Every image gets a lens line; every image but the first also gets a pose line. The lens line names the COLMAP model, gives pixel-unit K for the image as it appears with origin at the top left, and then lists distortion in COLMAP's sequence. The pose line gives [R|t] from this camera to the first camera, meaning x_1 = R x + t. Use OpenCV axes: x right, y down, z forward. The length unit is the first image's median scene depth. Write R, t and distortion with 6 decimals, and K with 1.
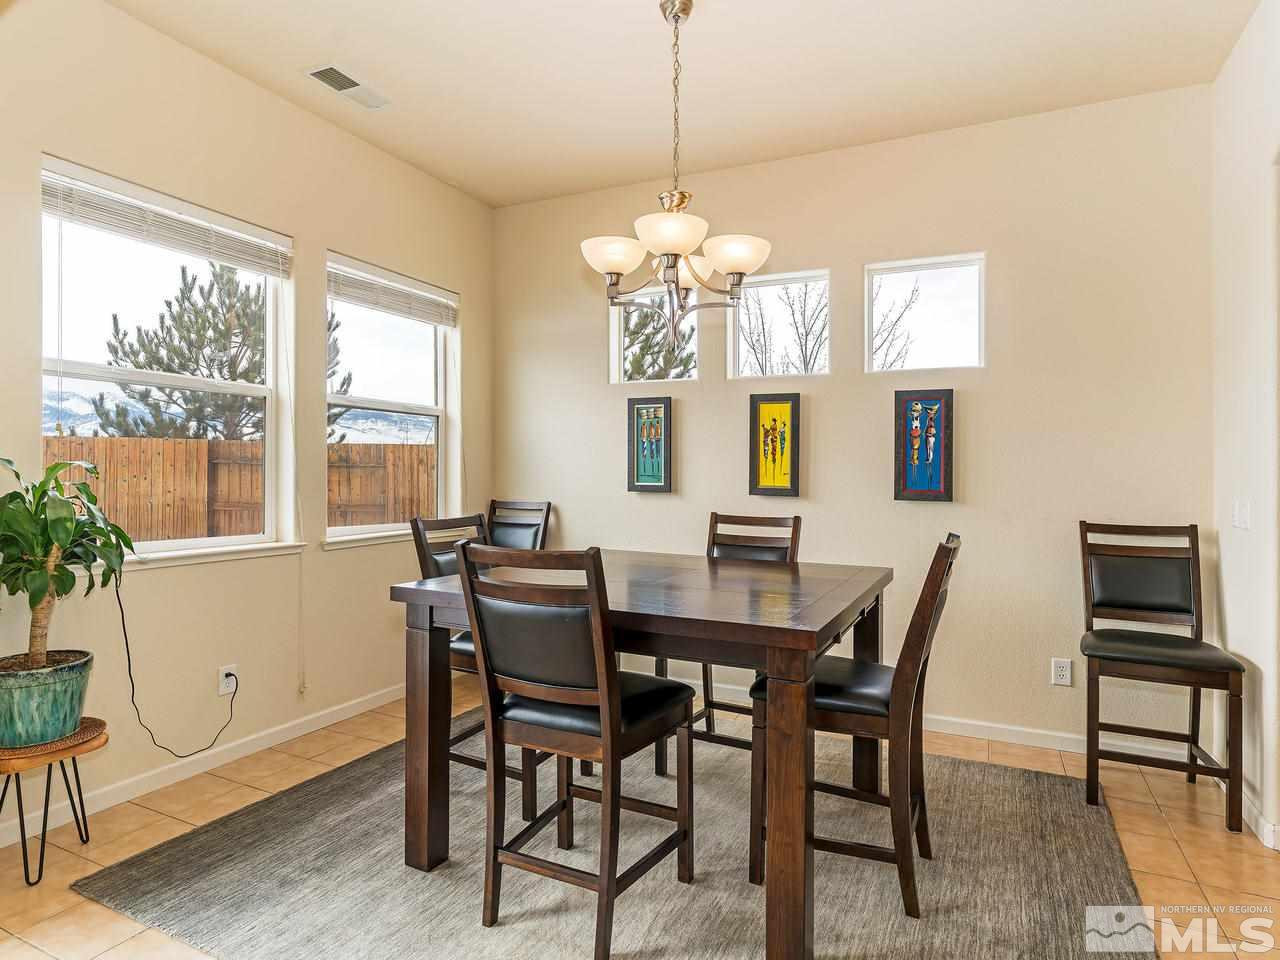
lens RADIAL K [[736.4, 0, 631.9], [0, 736.4, 474.1], [0, 0, 1]] dist [-0.006153, 0.001816]
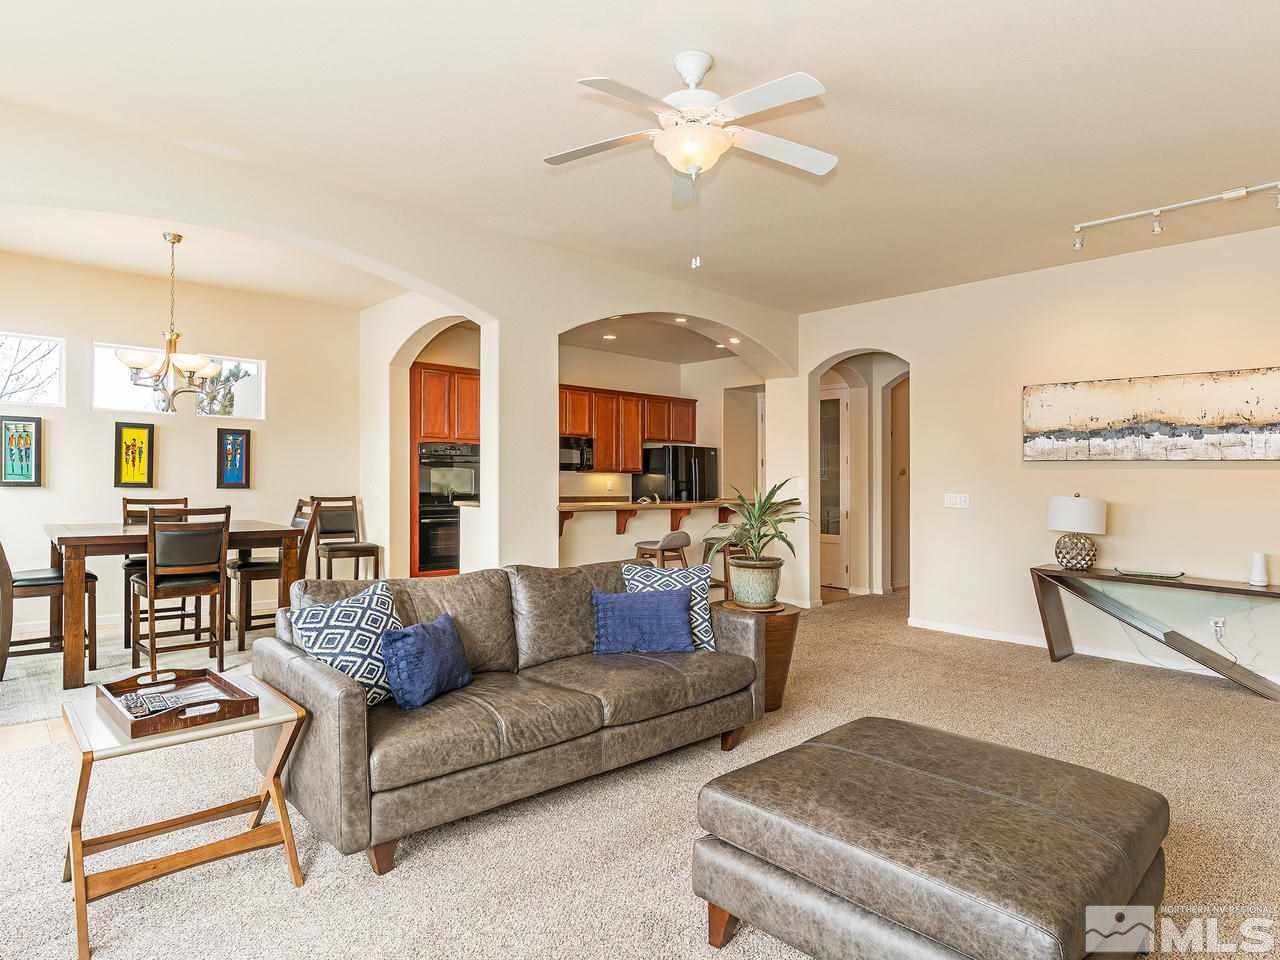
lens RADIAL K [[736.4, 0, 642.7], [0, 736.4, 478.2], [0, 0, 1]] dist [-0.006153, 0.001816]
pose [[0.377899, -0.007088, 0.925820, -0.862281], [-0.008667, 0.999900, 0.011192, -0.018148], [-0.925806, -0.012253, 0.377799, -0.608773]]
